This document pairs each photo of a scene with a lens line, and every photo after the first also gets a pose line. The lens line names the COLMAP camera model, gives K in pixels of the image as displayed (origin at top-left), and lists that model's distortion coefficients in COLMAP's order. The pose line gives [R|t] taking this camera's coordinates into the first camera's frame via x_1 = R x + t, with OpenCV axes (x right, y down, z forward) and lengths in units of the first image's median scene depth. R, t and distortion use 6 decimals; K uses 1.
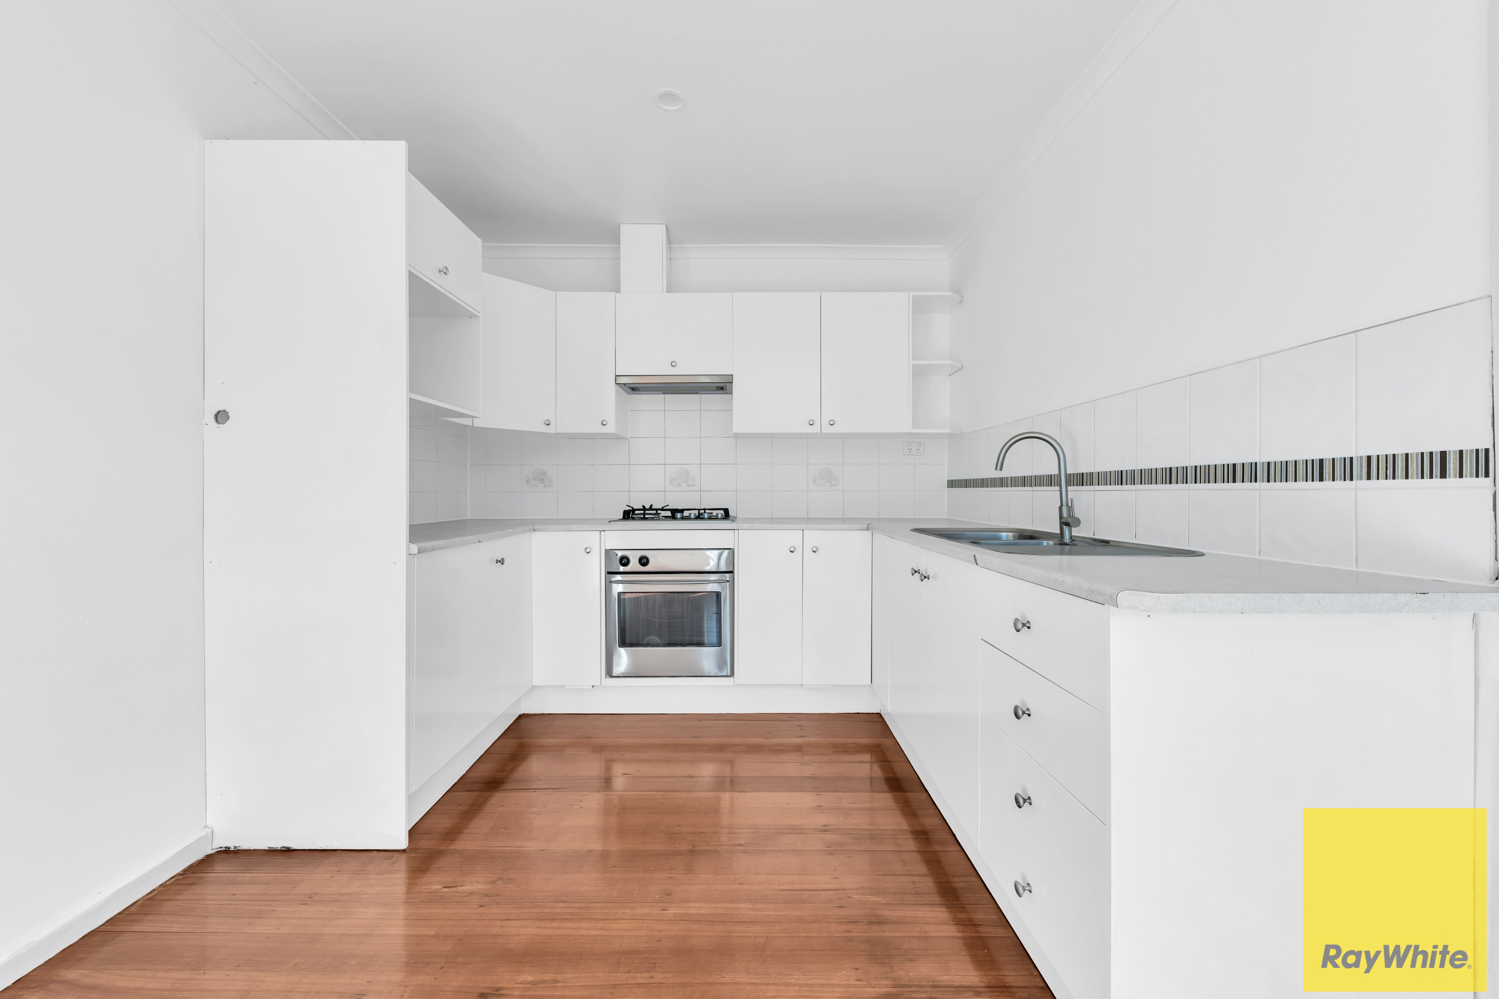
lens RADIAL K [[570.8, 0, 745.0], [0, 570.8, 493.6], [0, 0, 1]] dist [0.001602, -0.000181]
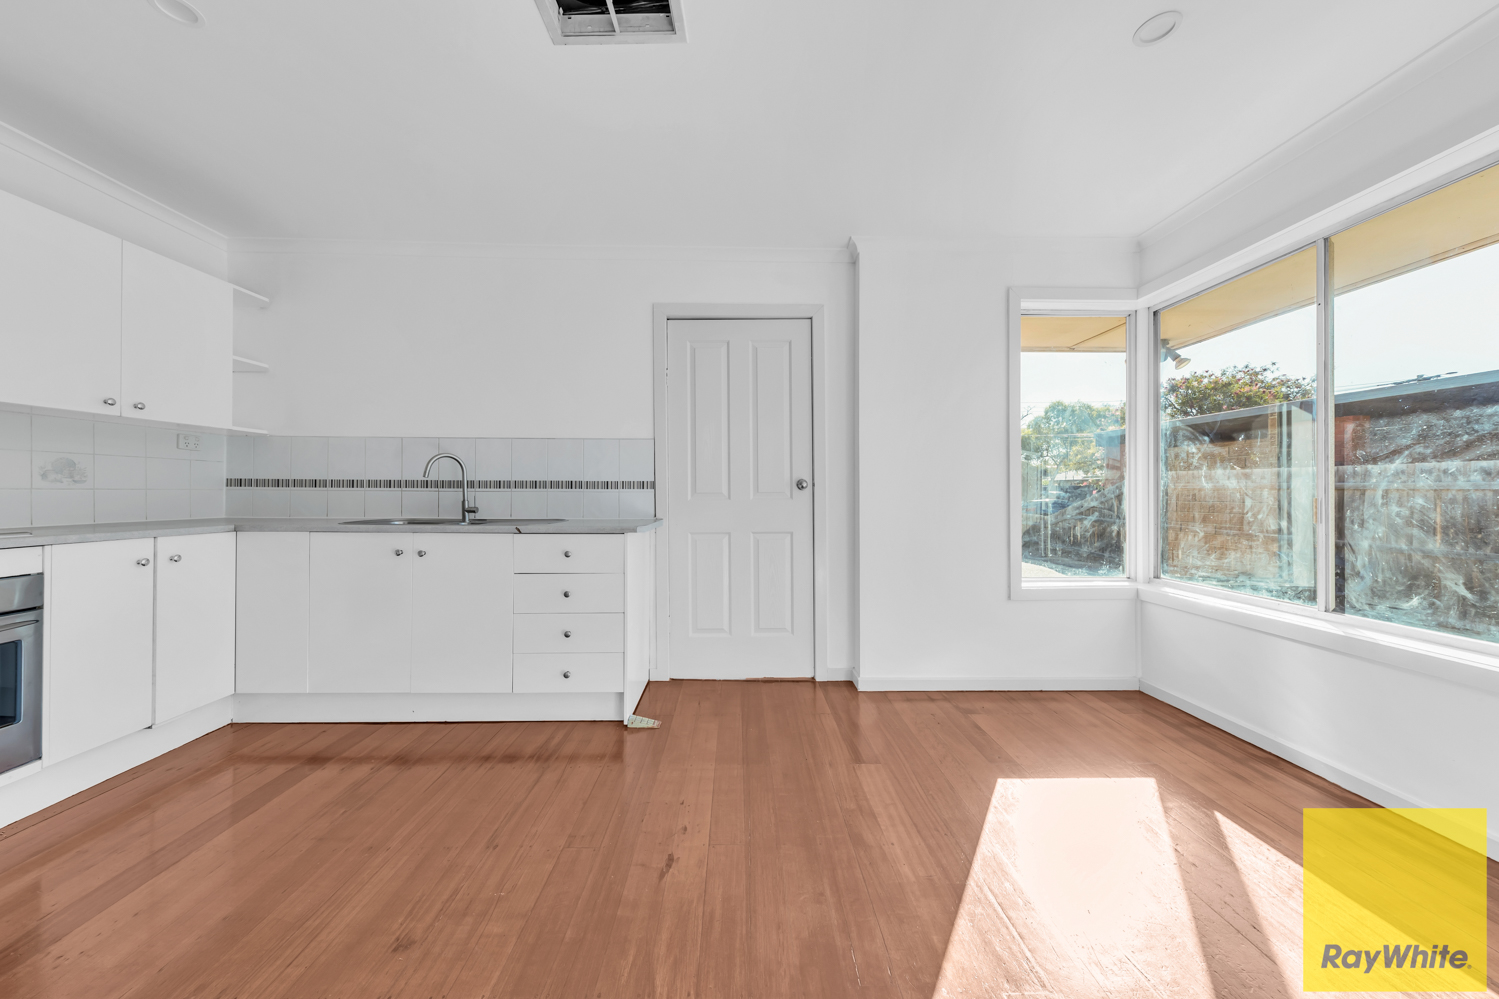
lens RADIAL K [[516.2, 0, 747.6], [0, 516.2, 492.6], [0, 0, 1]] dist [0.009590, -0.003183]
pose [[-0.019650, -0.000330, 0.999807, -0.670347], [-0.002074, 0.999998, 0.000289, -0.002581], [-0.999805, -0.002068, -0.019651, 0.159092]]
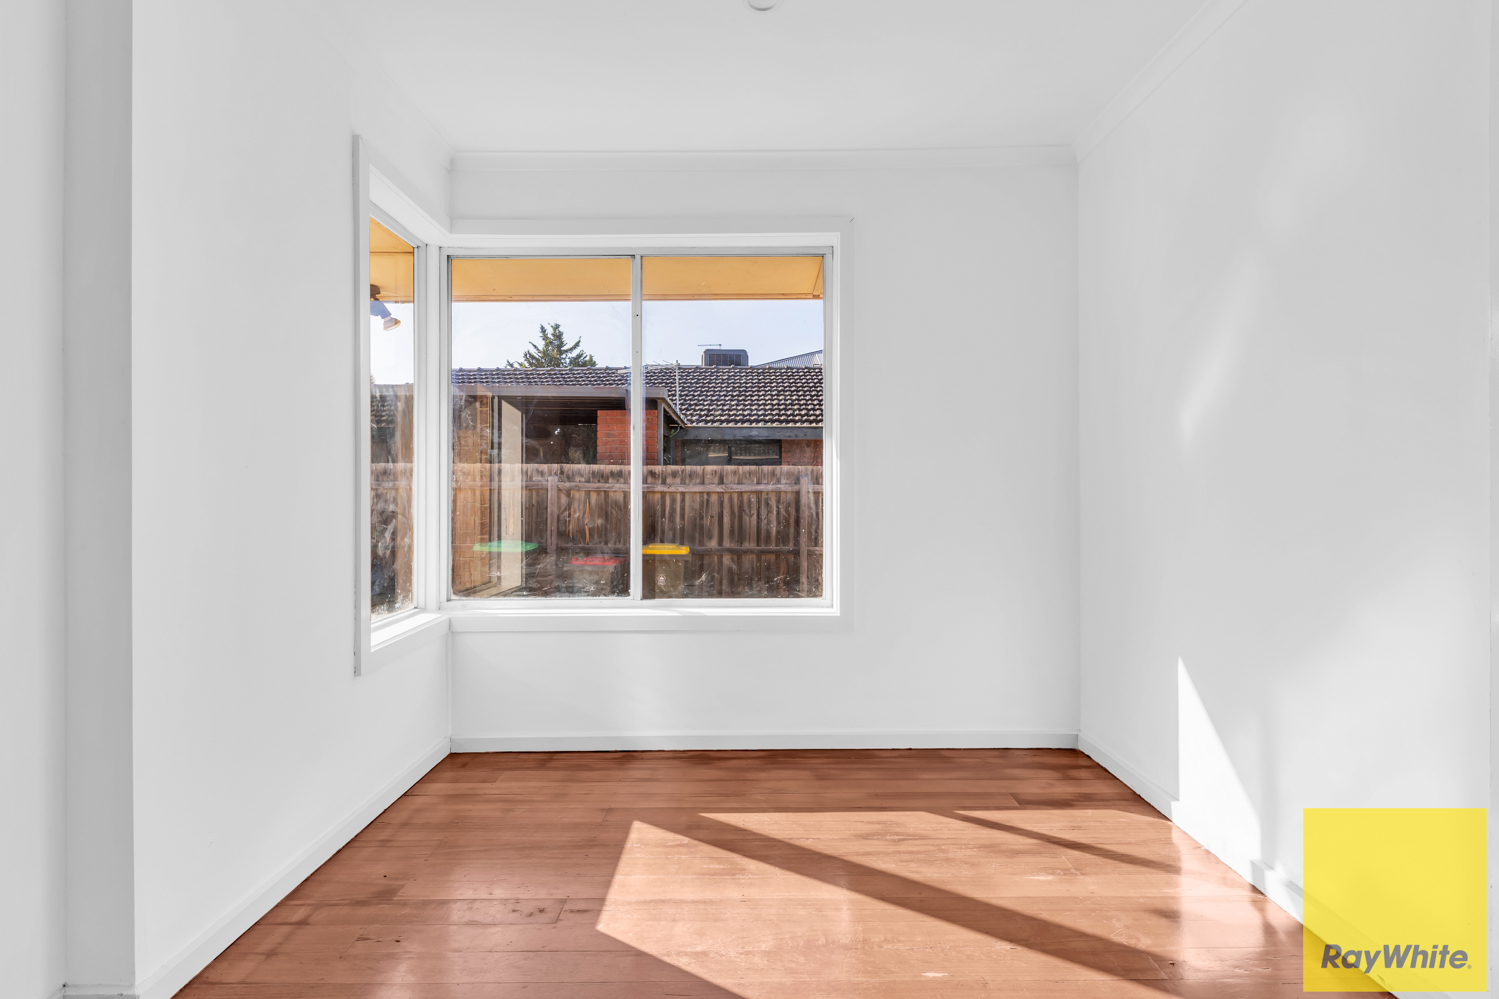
lens RADIAL K [[723.4, 0, 751.8], [0, 723.4, 493.3], [0, 0, 1]] dist [0.017403, 0.000101]
pose [[-0.999999, -0.000520, -0.001160, -0.080500], [-0.000520, 1.000000, 0.000095, -0.000208], [0.001160, 0.000096, -0.999999, 0.463176]]
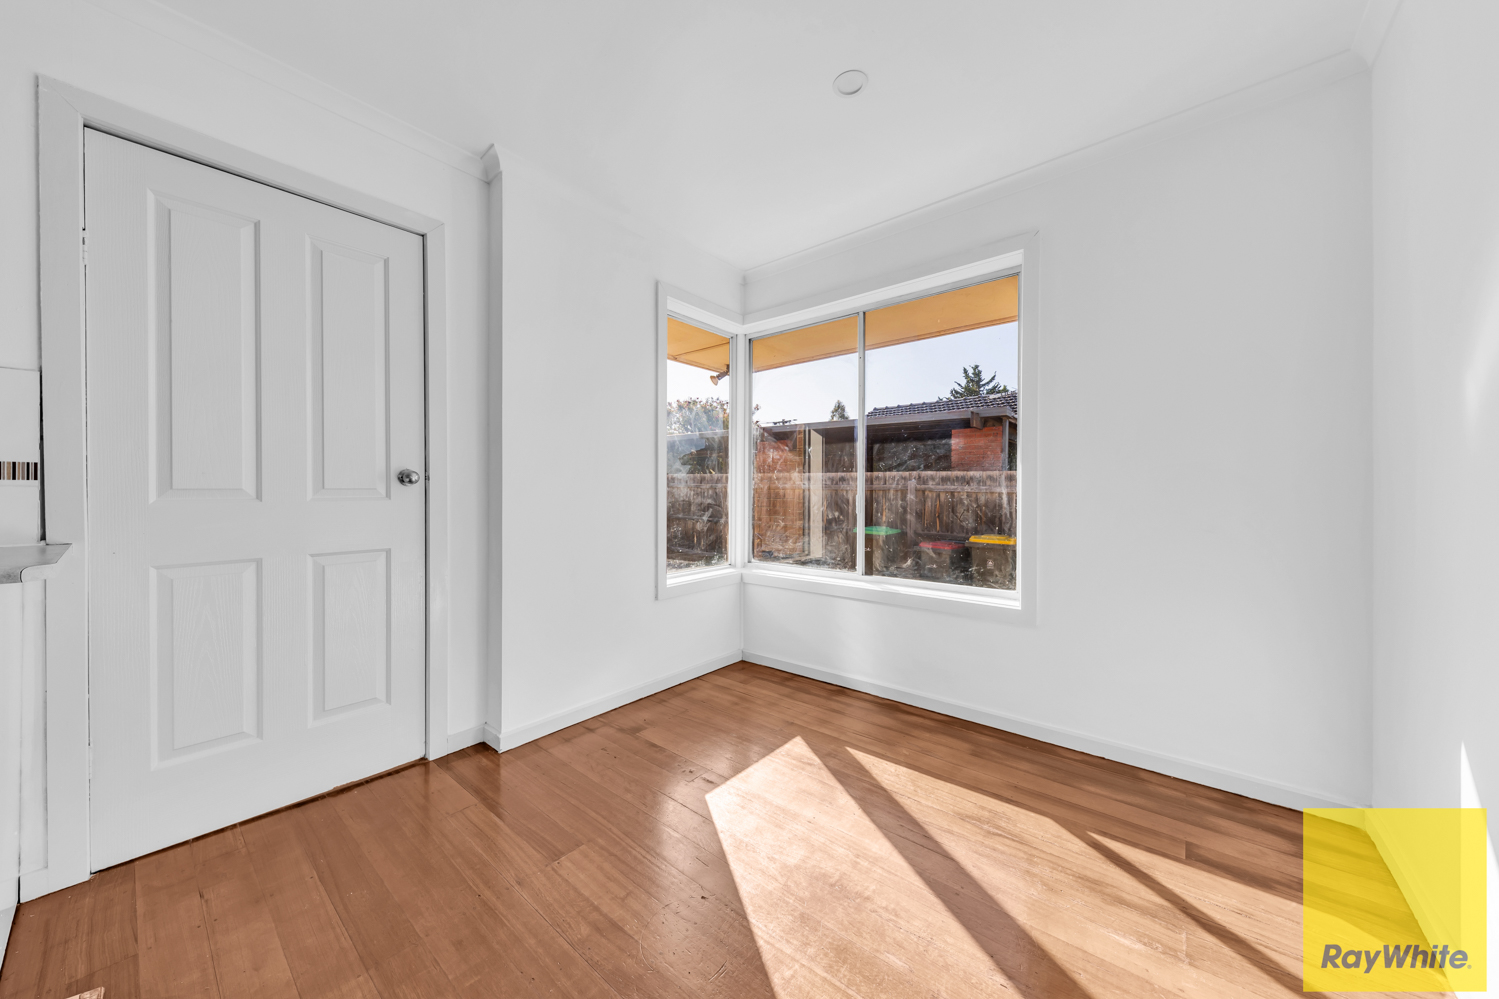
lens RADIAL K [[516.2, 0, 747.6], [0, 516.2, 492.6], [0, 0, 1]] dist [0.009590, -0.003183]
pose [[-0.767708, -0.005659, 0.640775, -0.422002], [-0.005984, 0.999981, 0.001662, -0.002079], [-0.640772, -0.002558, -0.767727, 0.281055]]
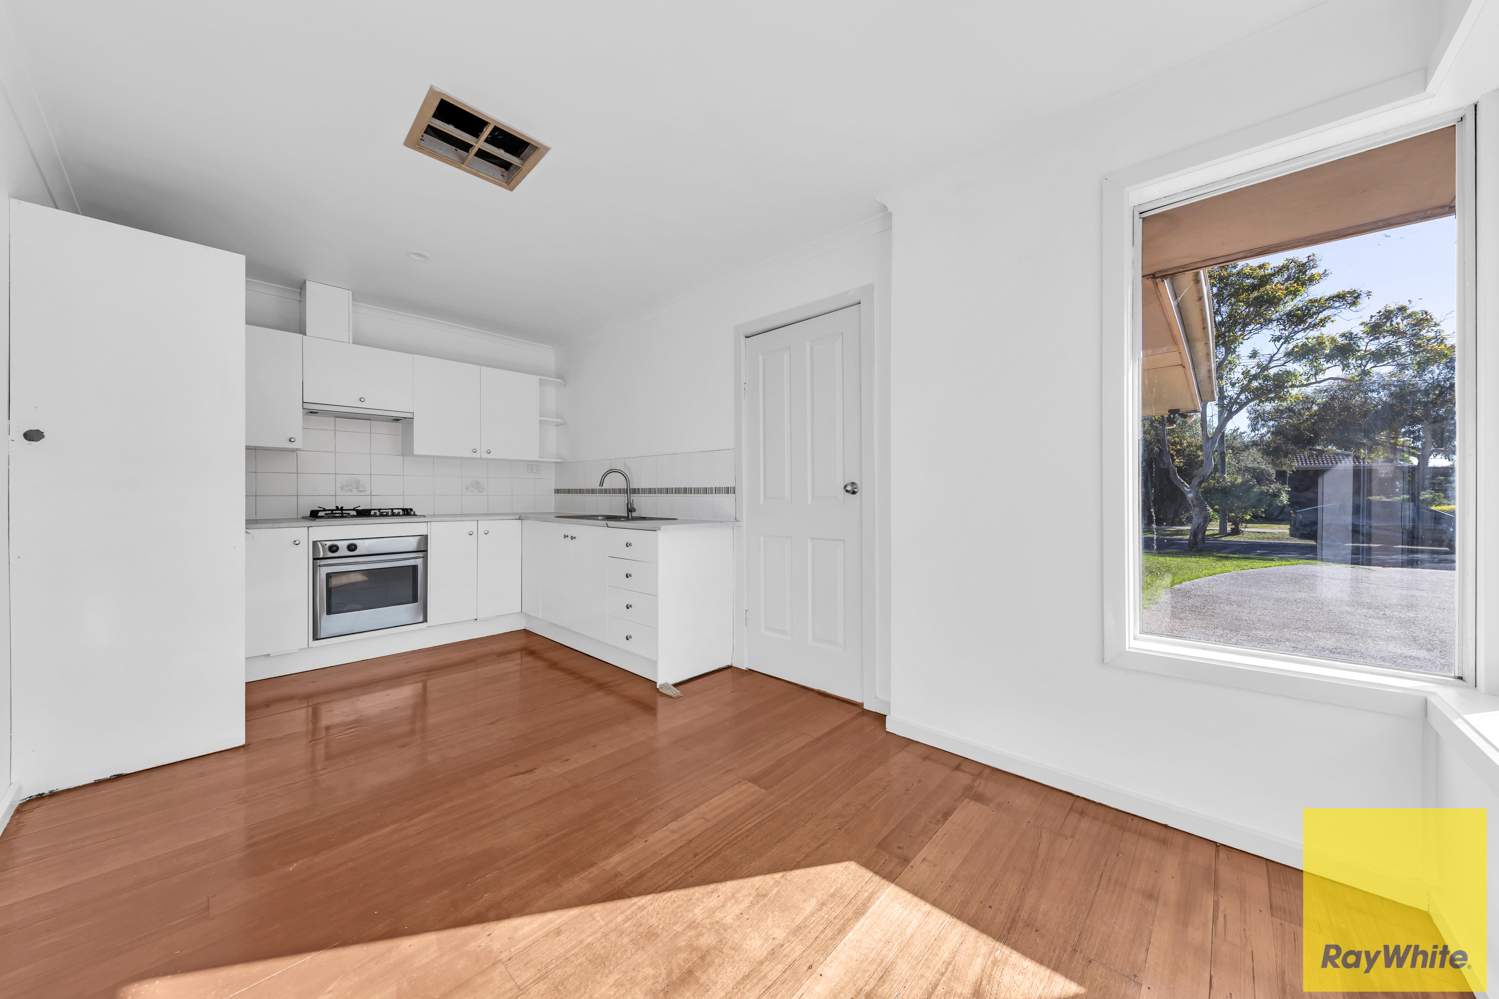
lens RADIAL K [[518.4, 0, 751.7], [0, 518.4, 497.1], [0, 0, 1]] dist [0.007083, -0.000080]
pose [[0.678099, -0.001896, 0.734968, -0.441099], [-0.000429, 0.999995, 0.002976, -0.005720], [-0.734971, -0.002333, 0.678095, -0.531689]]
